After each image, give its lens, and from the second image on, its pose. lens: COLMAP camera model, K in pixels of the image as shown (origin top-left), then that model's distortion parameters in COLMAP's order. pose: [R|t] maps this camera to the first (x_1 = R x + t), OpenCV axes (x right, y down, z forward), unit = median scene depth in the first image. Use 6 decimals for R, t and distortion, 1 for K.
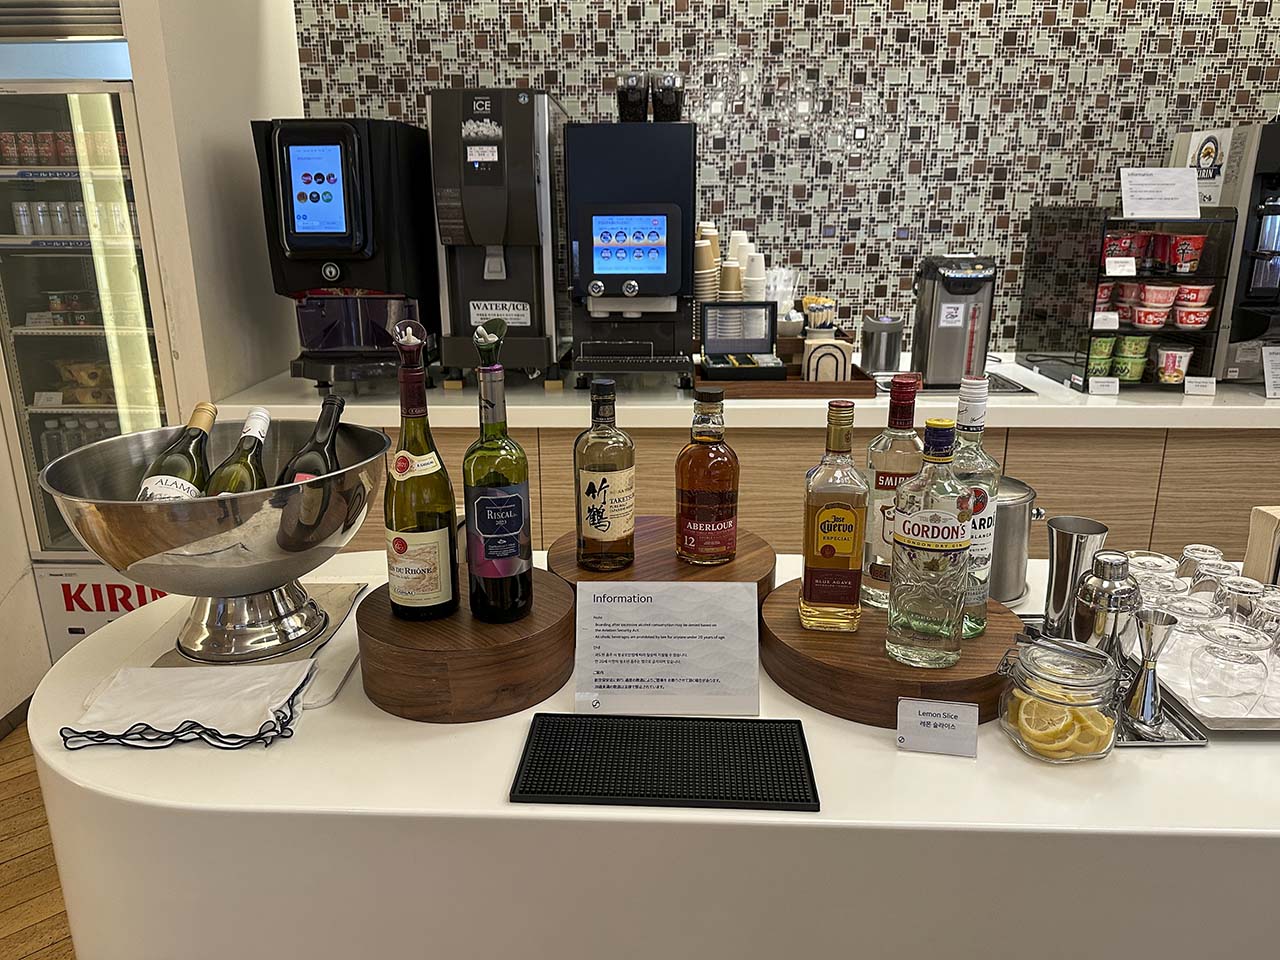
lens RADIAL K [[938.0, 0, 640.0], [0, 938.0, 480.0], [0, 0, 1]] dist [0.077205, -0.109637]
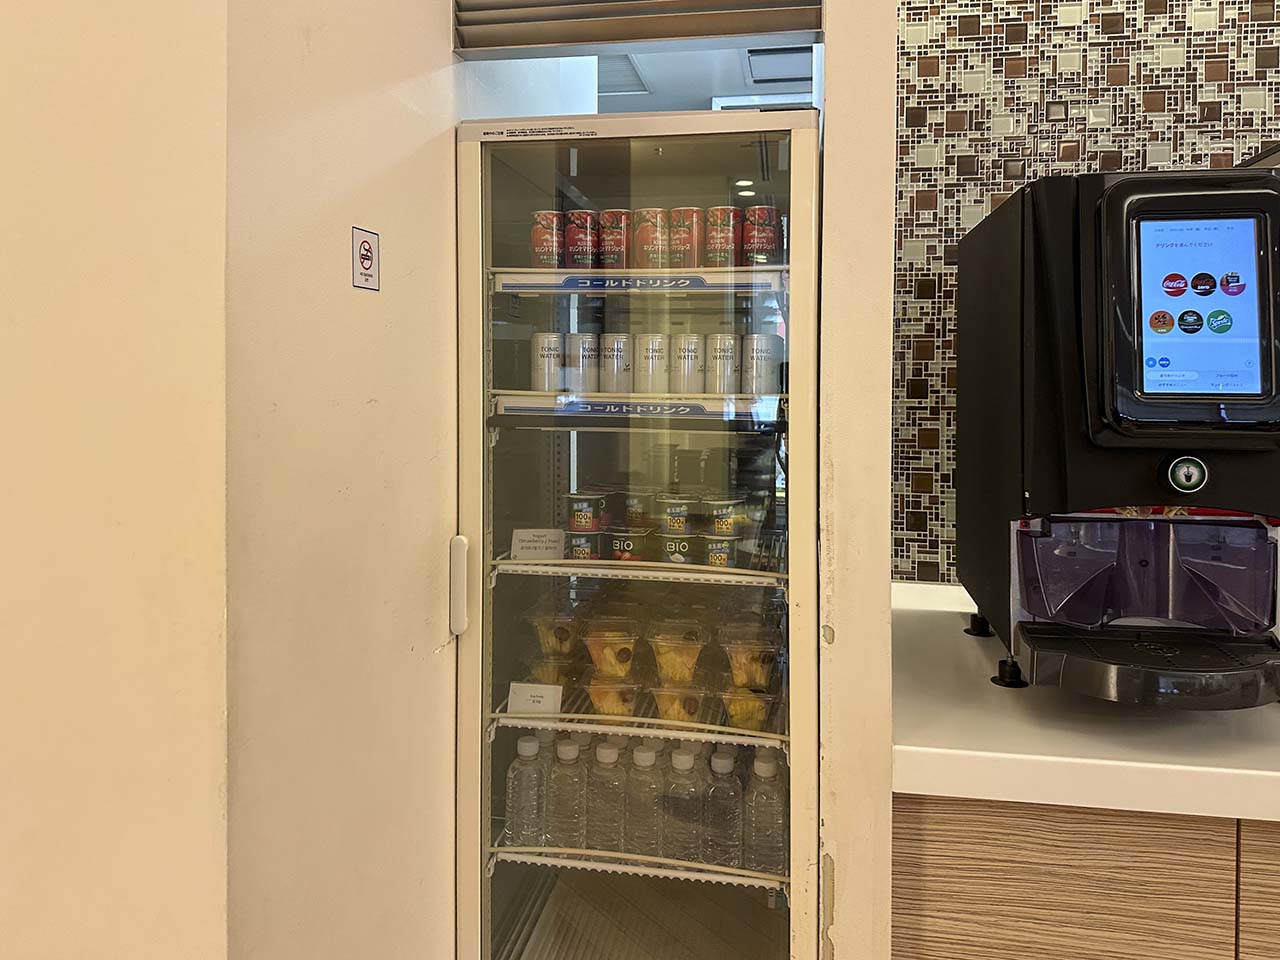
lens RADIAL K [[976.3, 0, 594.8], [0, 976.3, 374.1], [0, 0, 1]] dist [-0.004160, -0.011982]
pose [[0.987095, 0.011910, -0.159691, -0.428116], [-0.054642, 0.962428, -0.265981, -0.097919], [0.150524, 0.271275, 0.950659, 0.383661]]
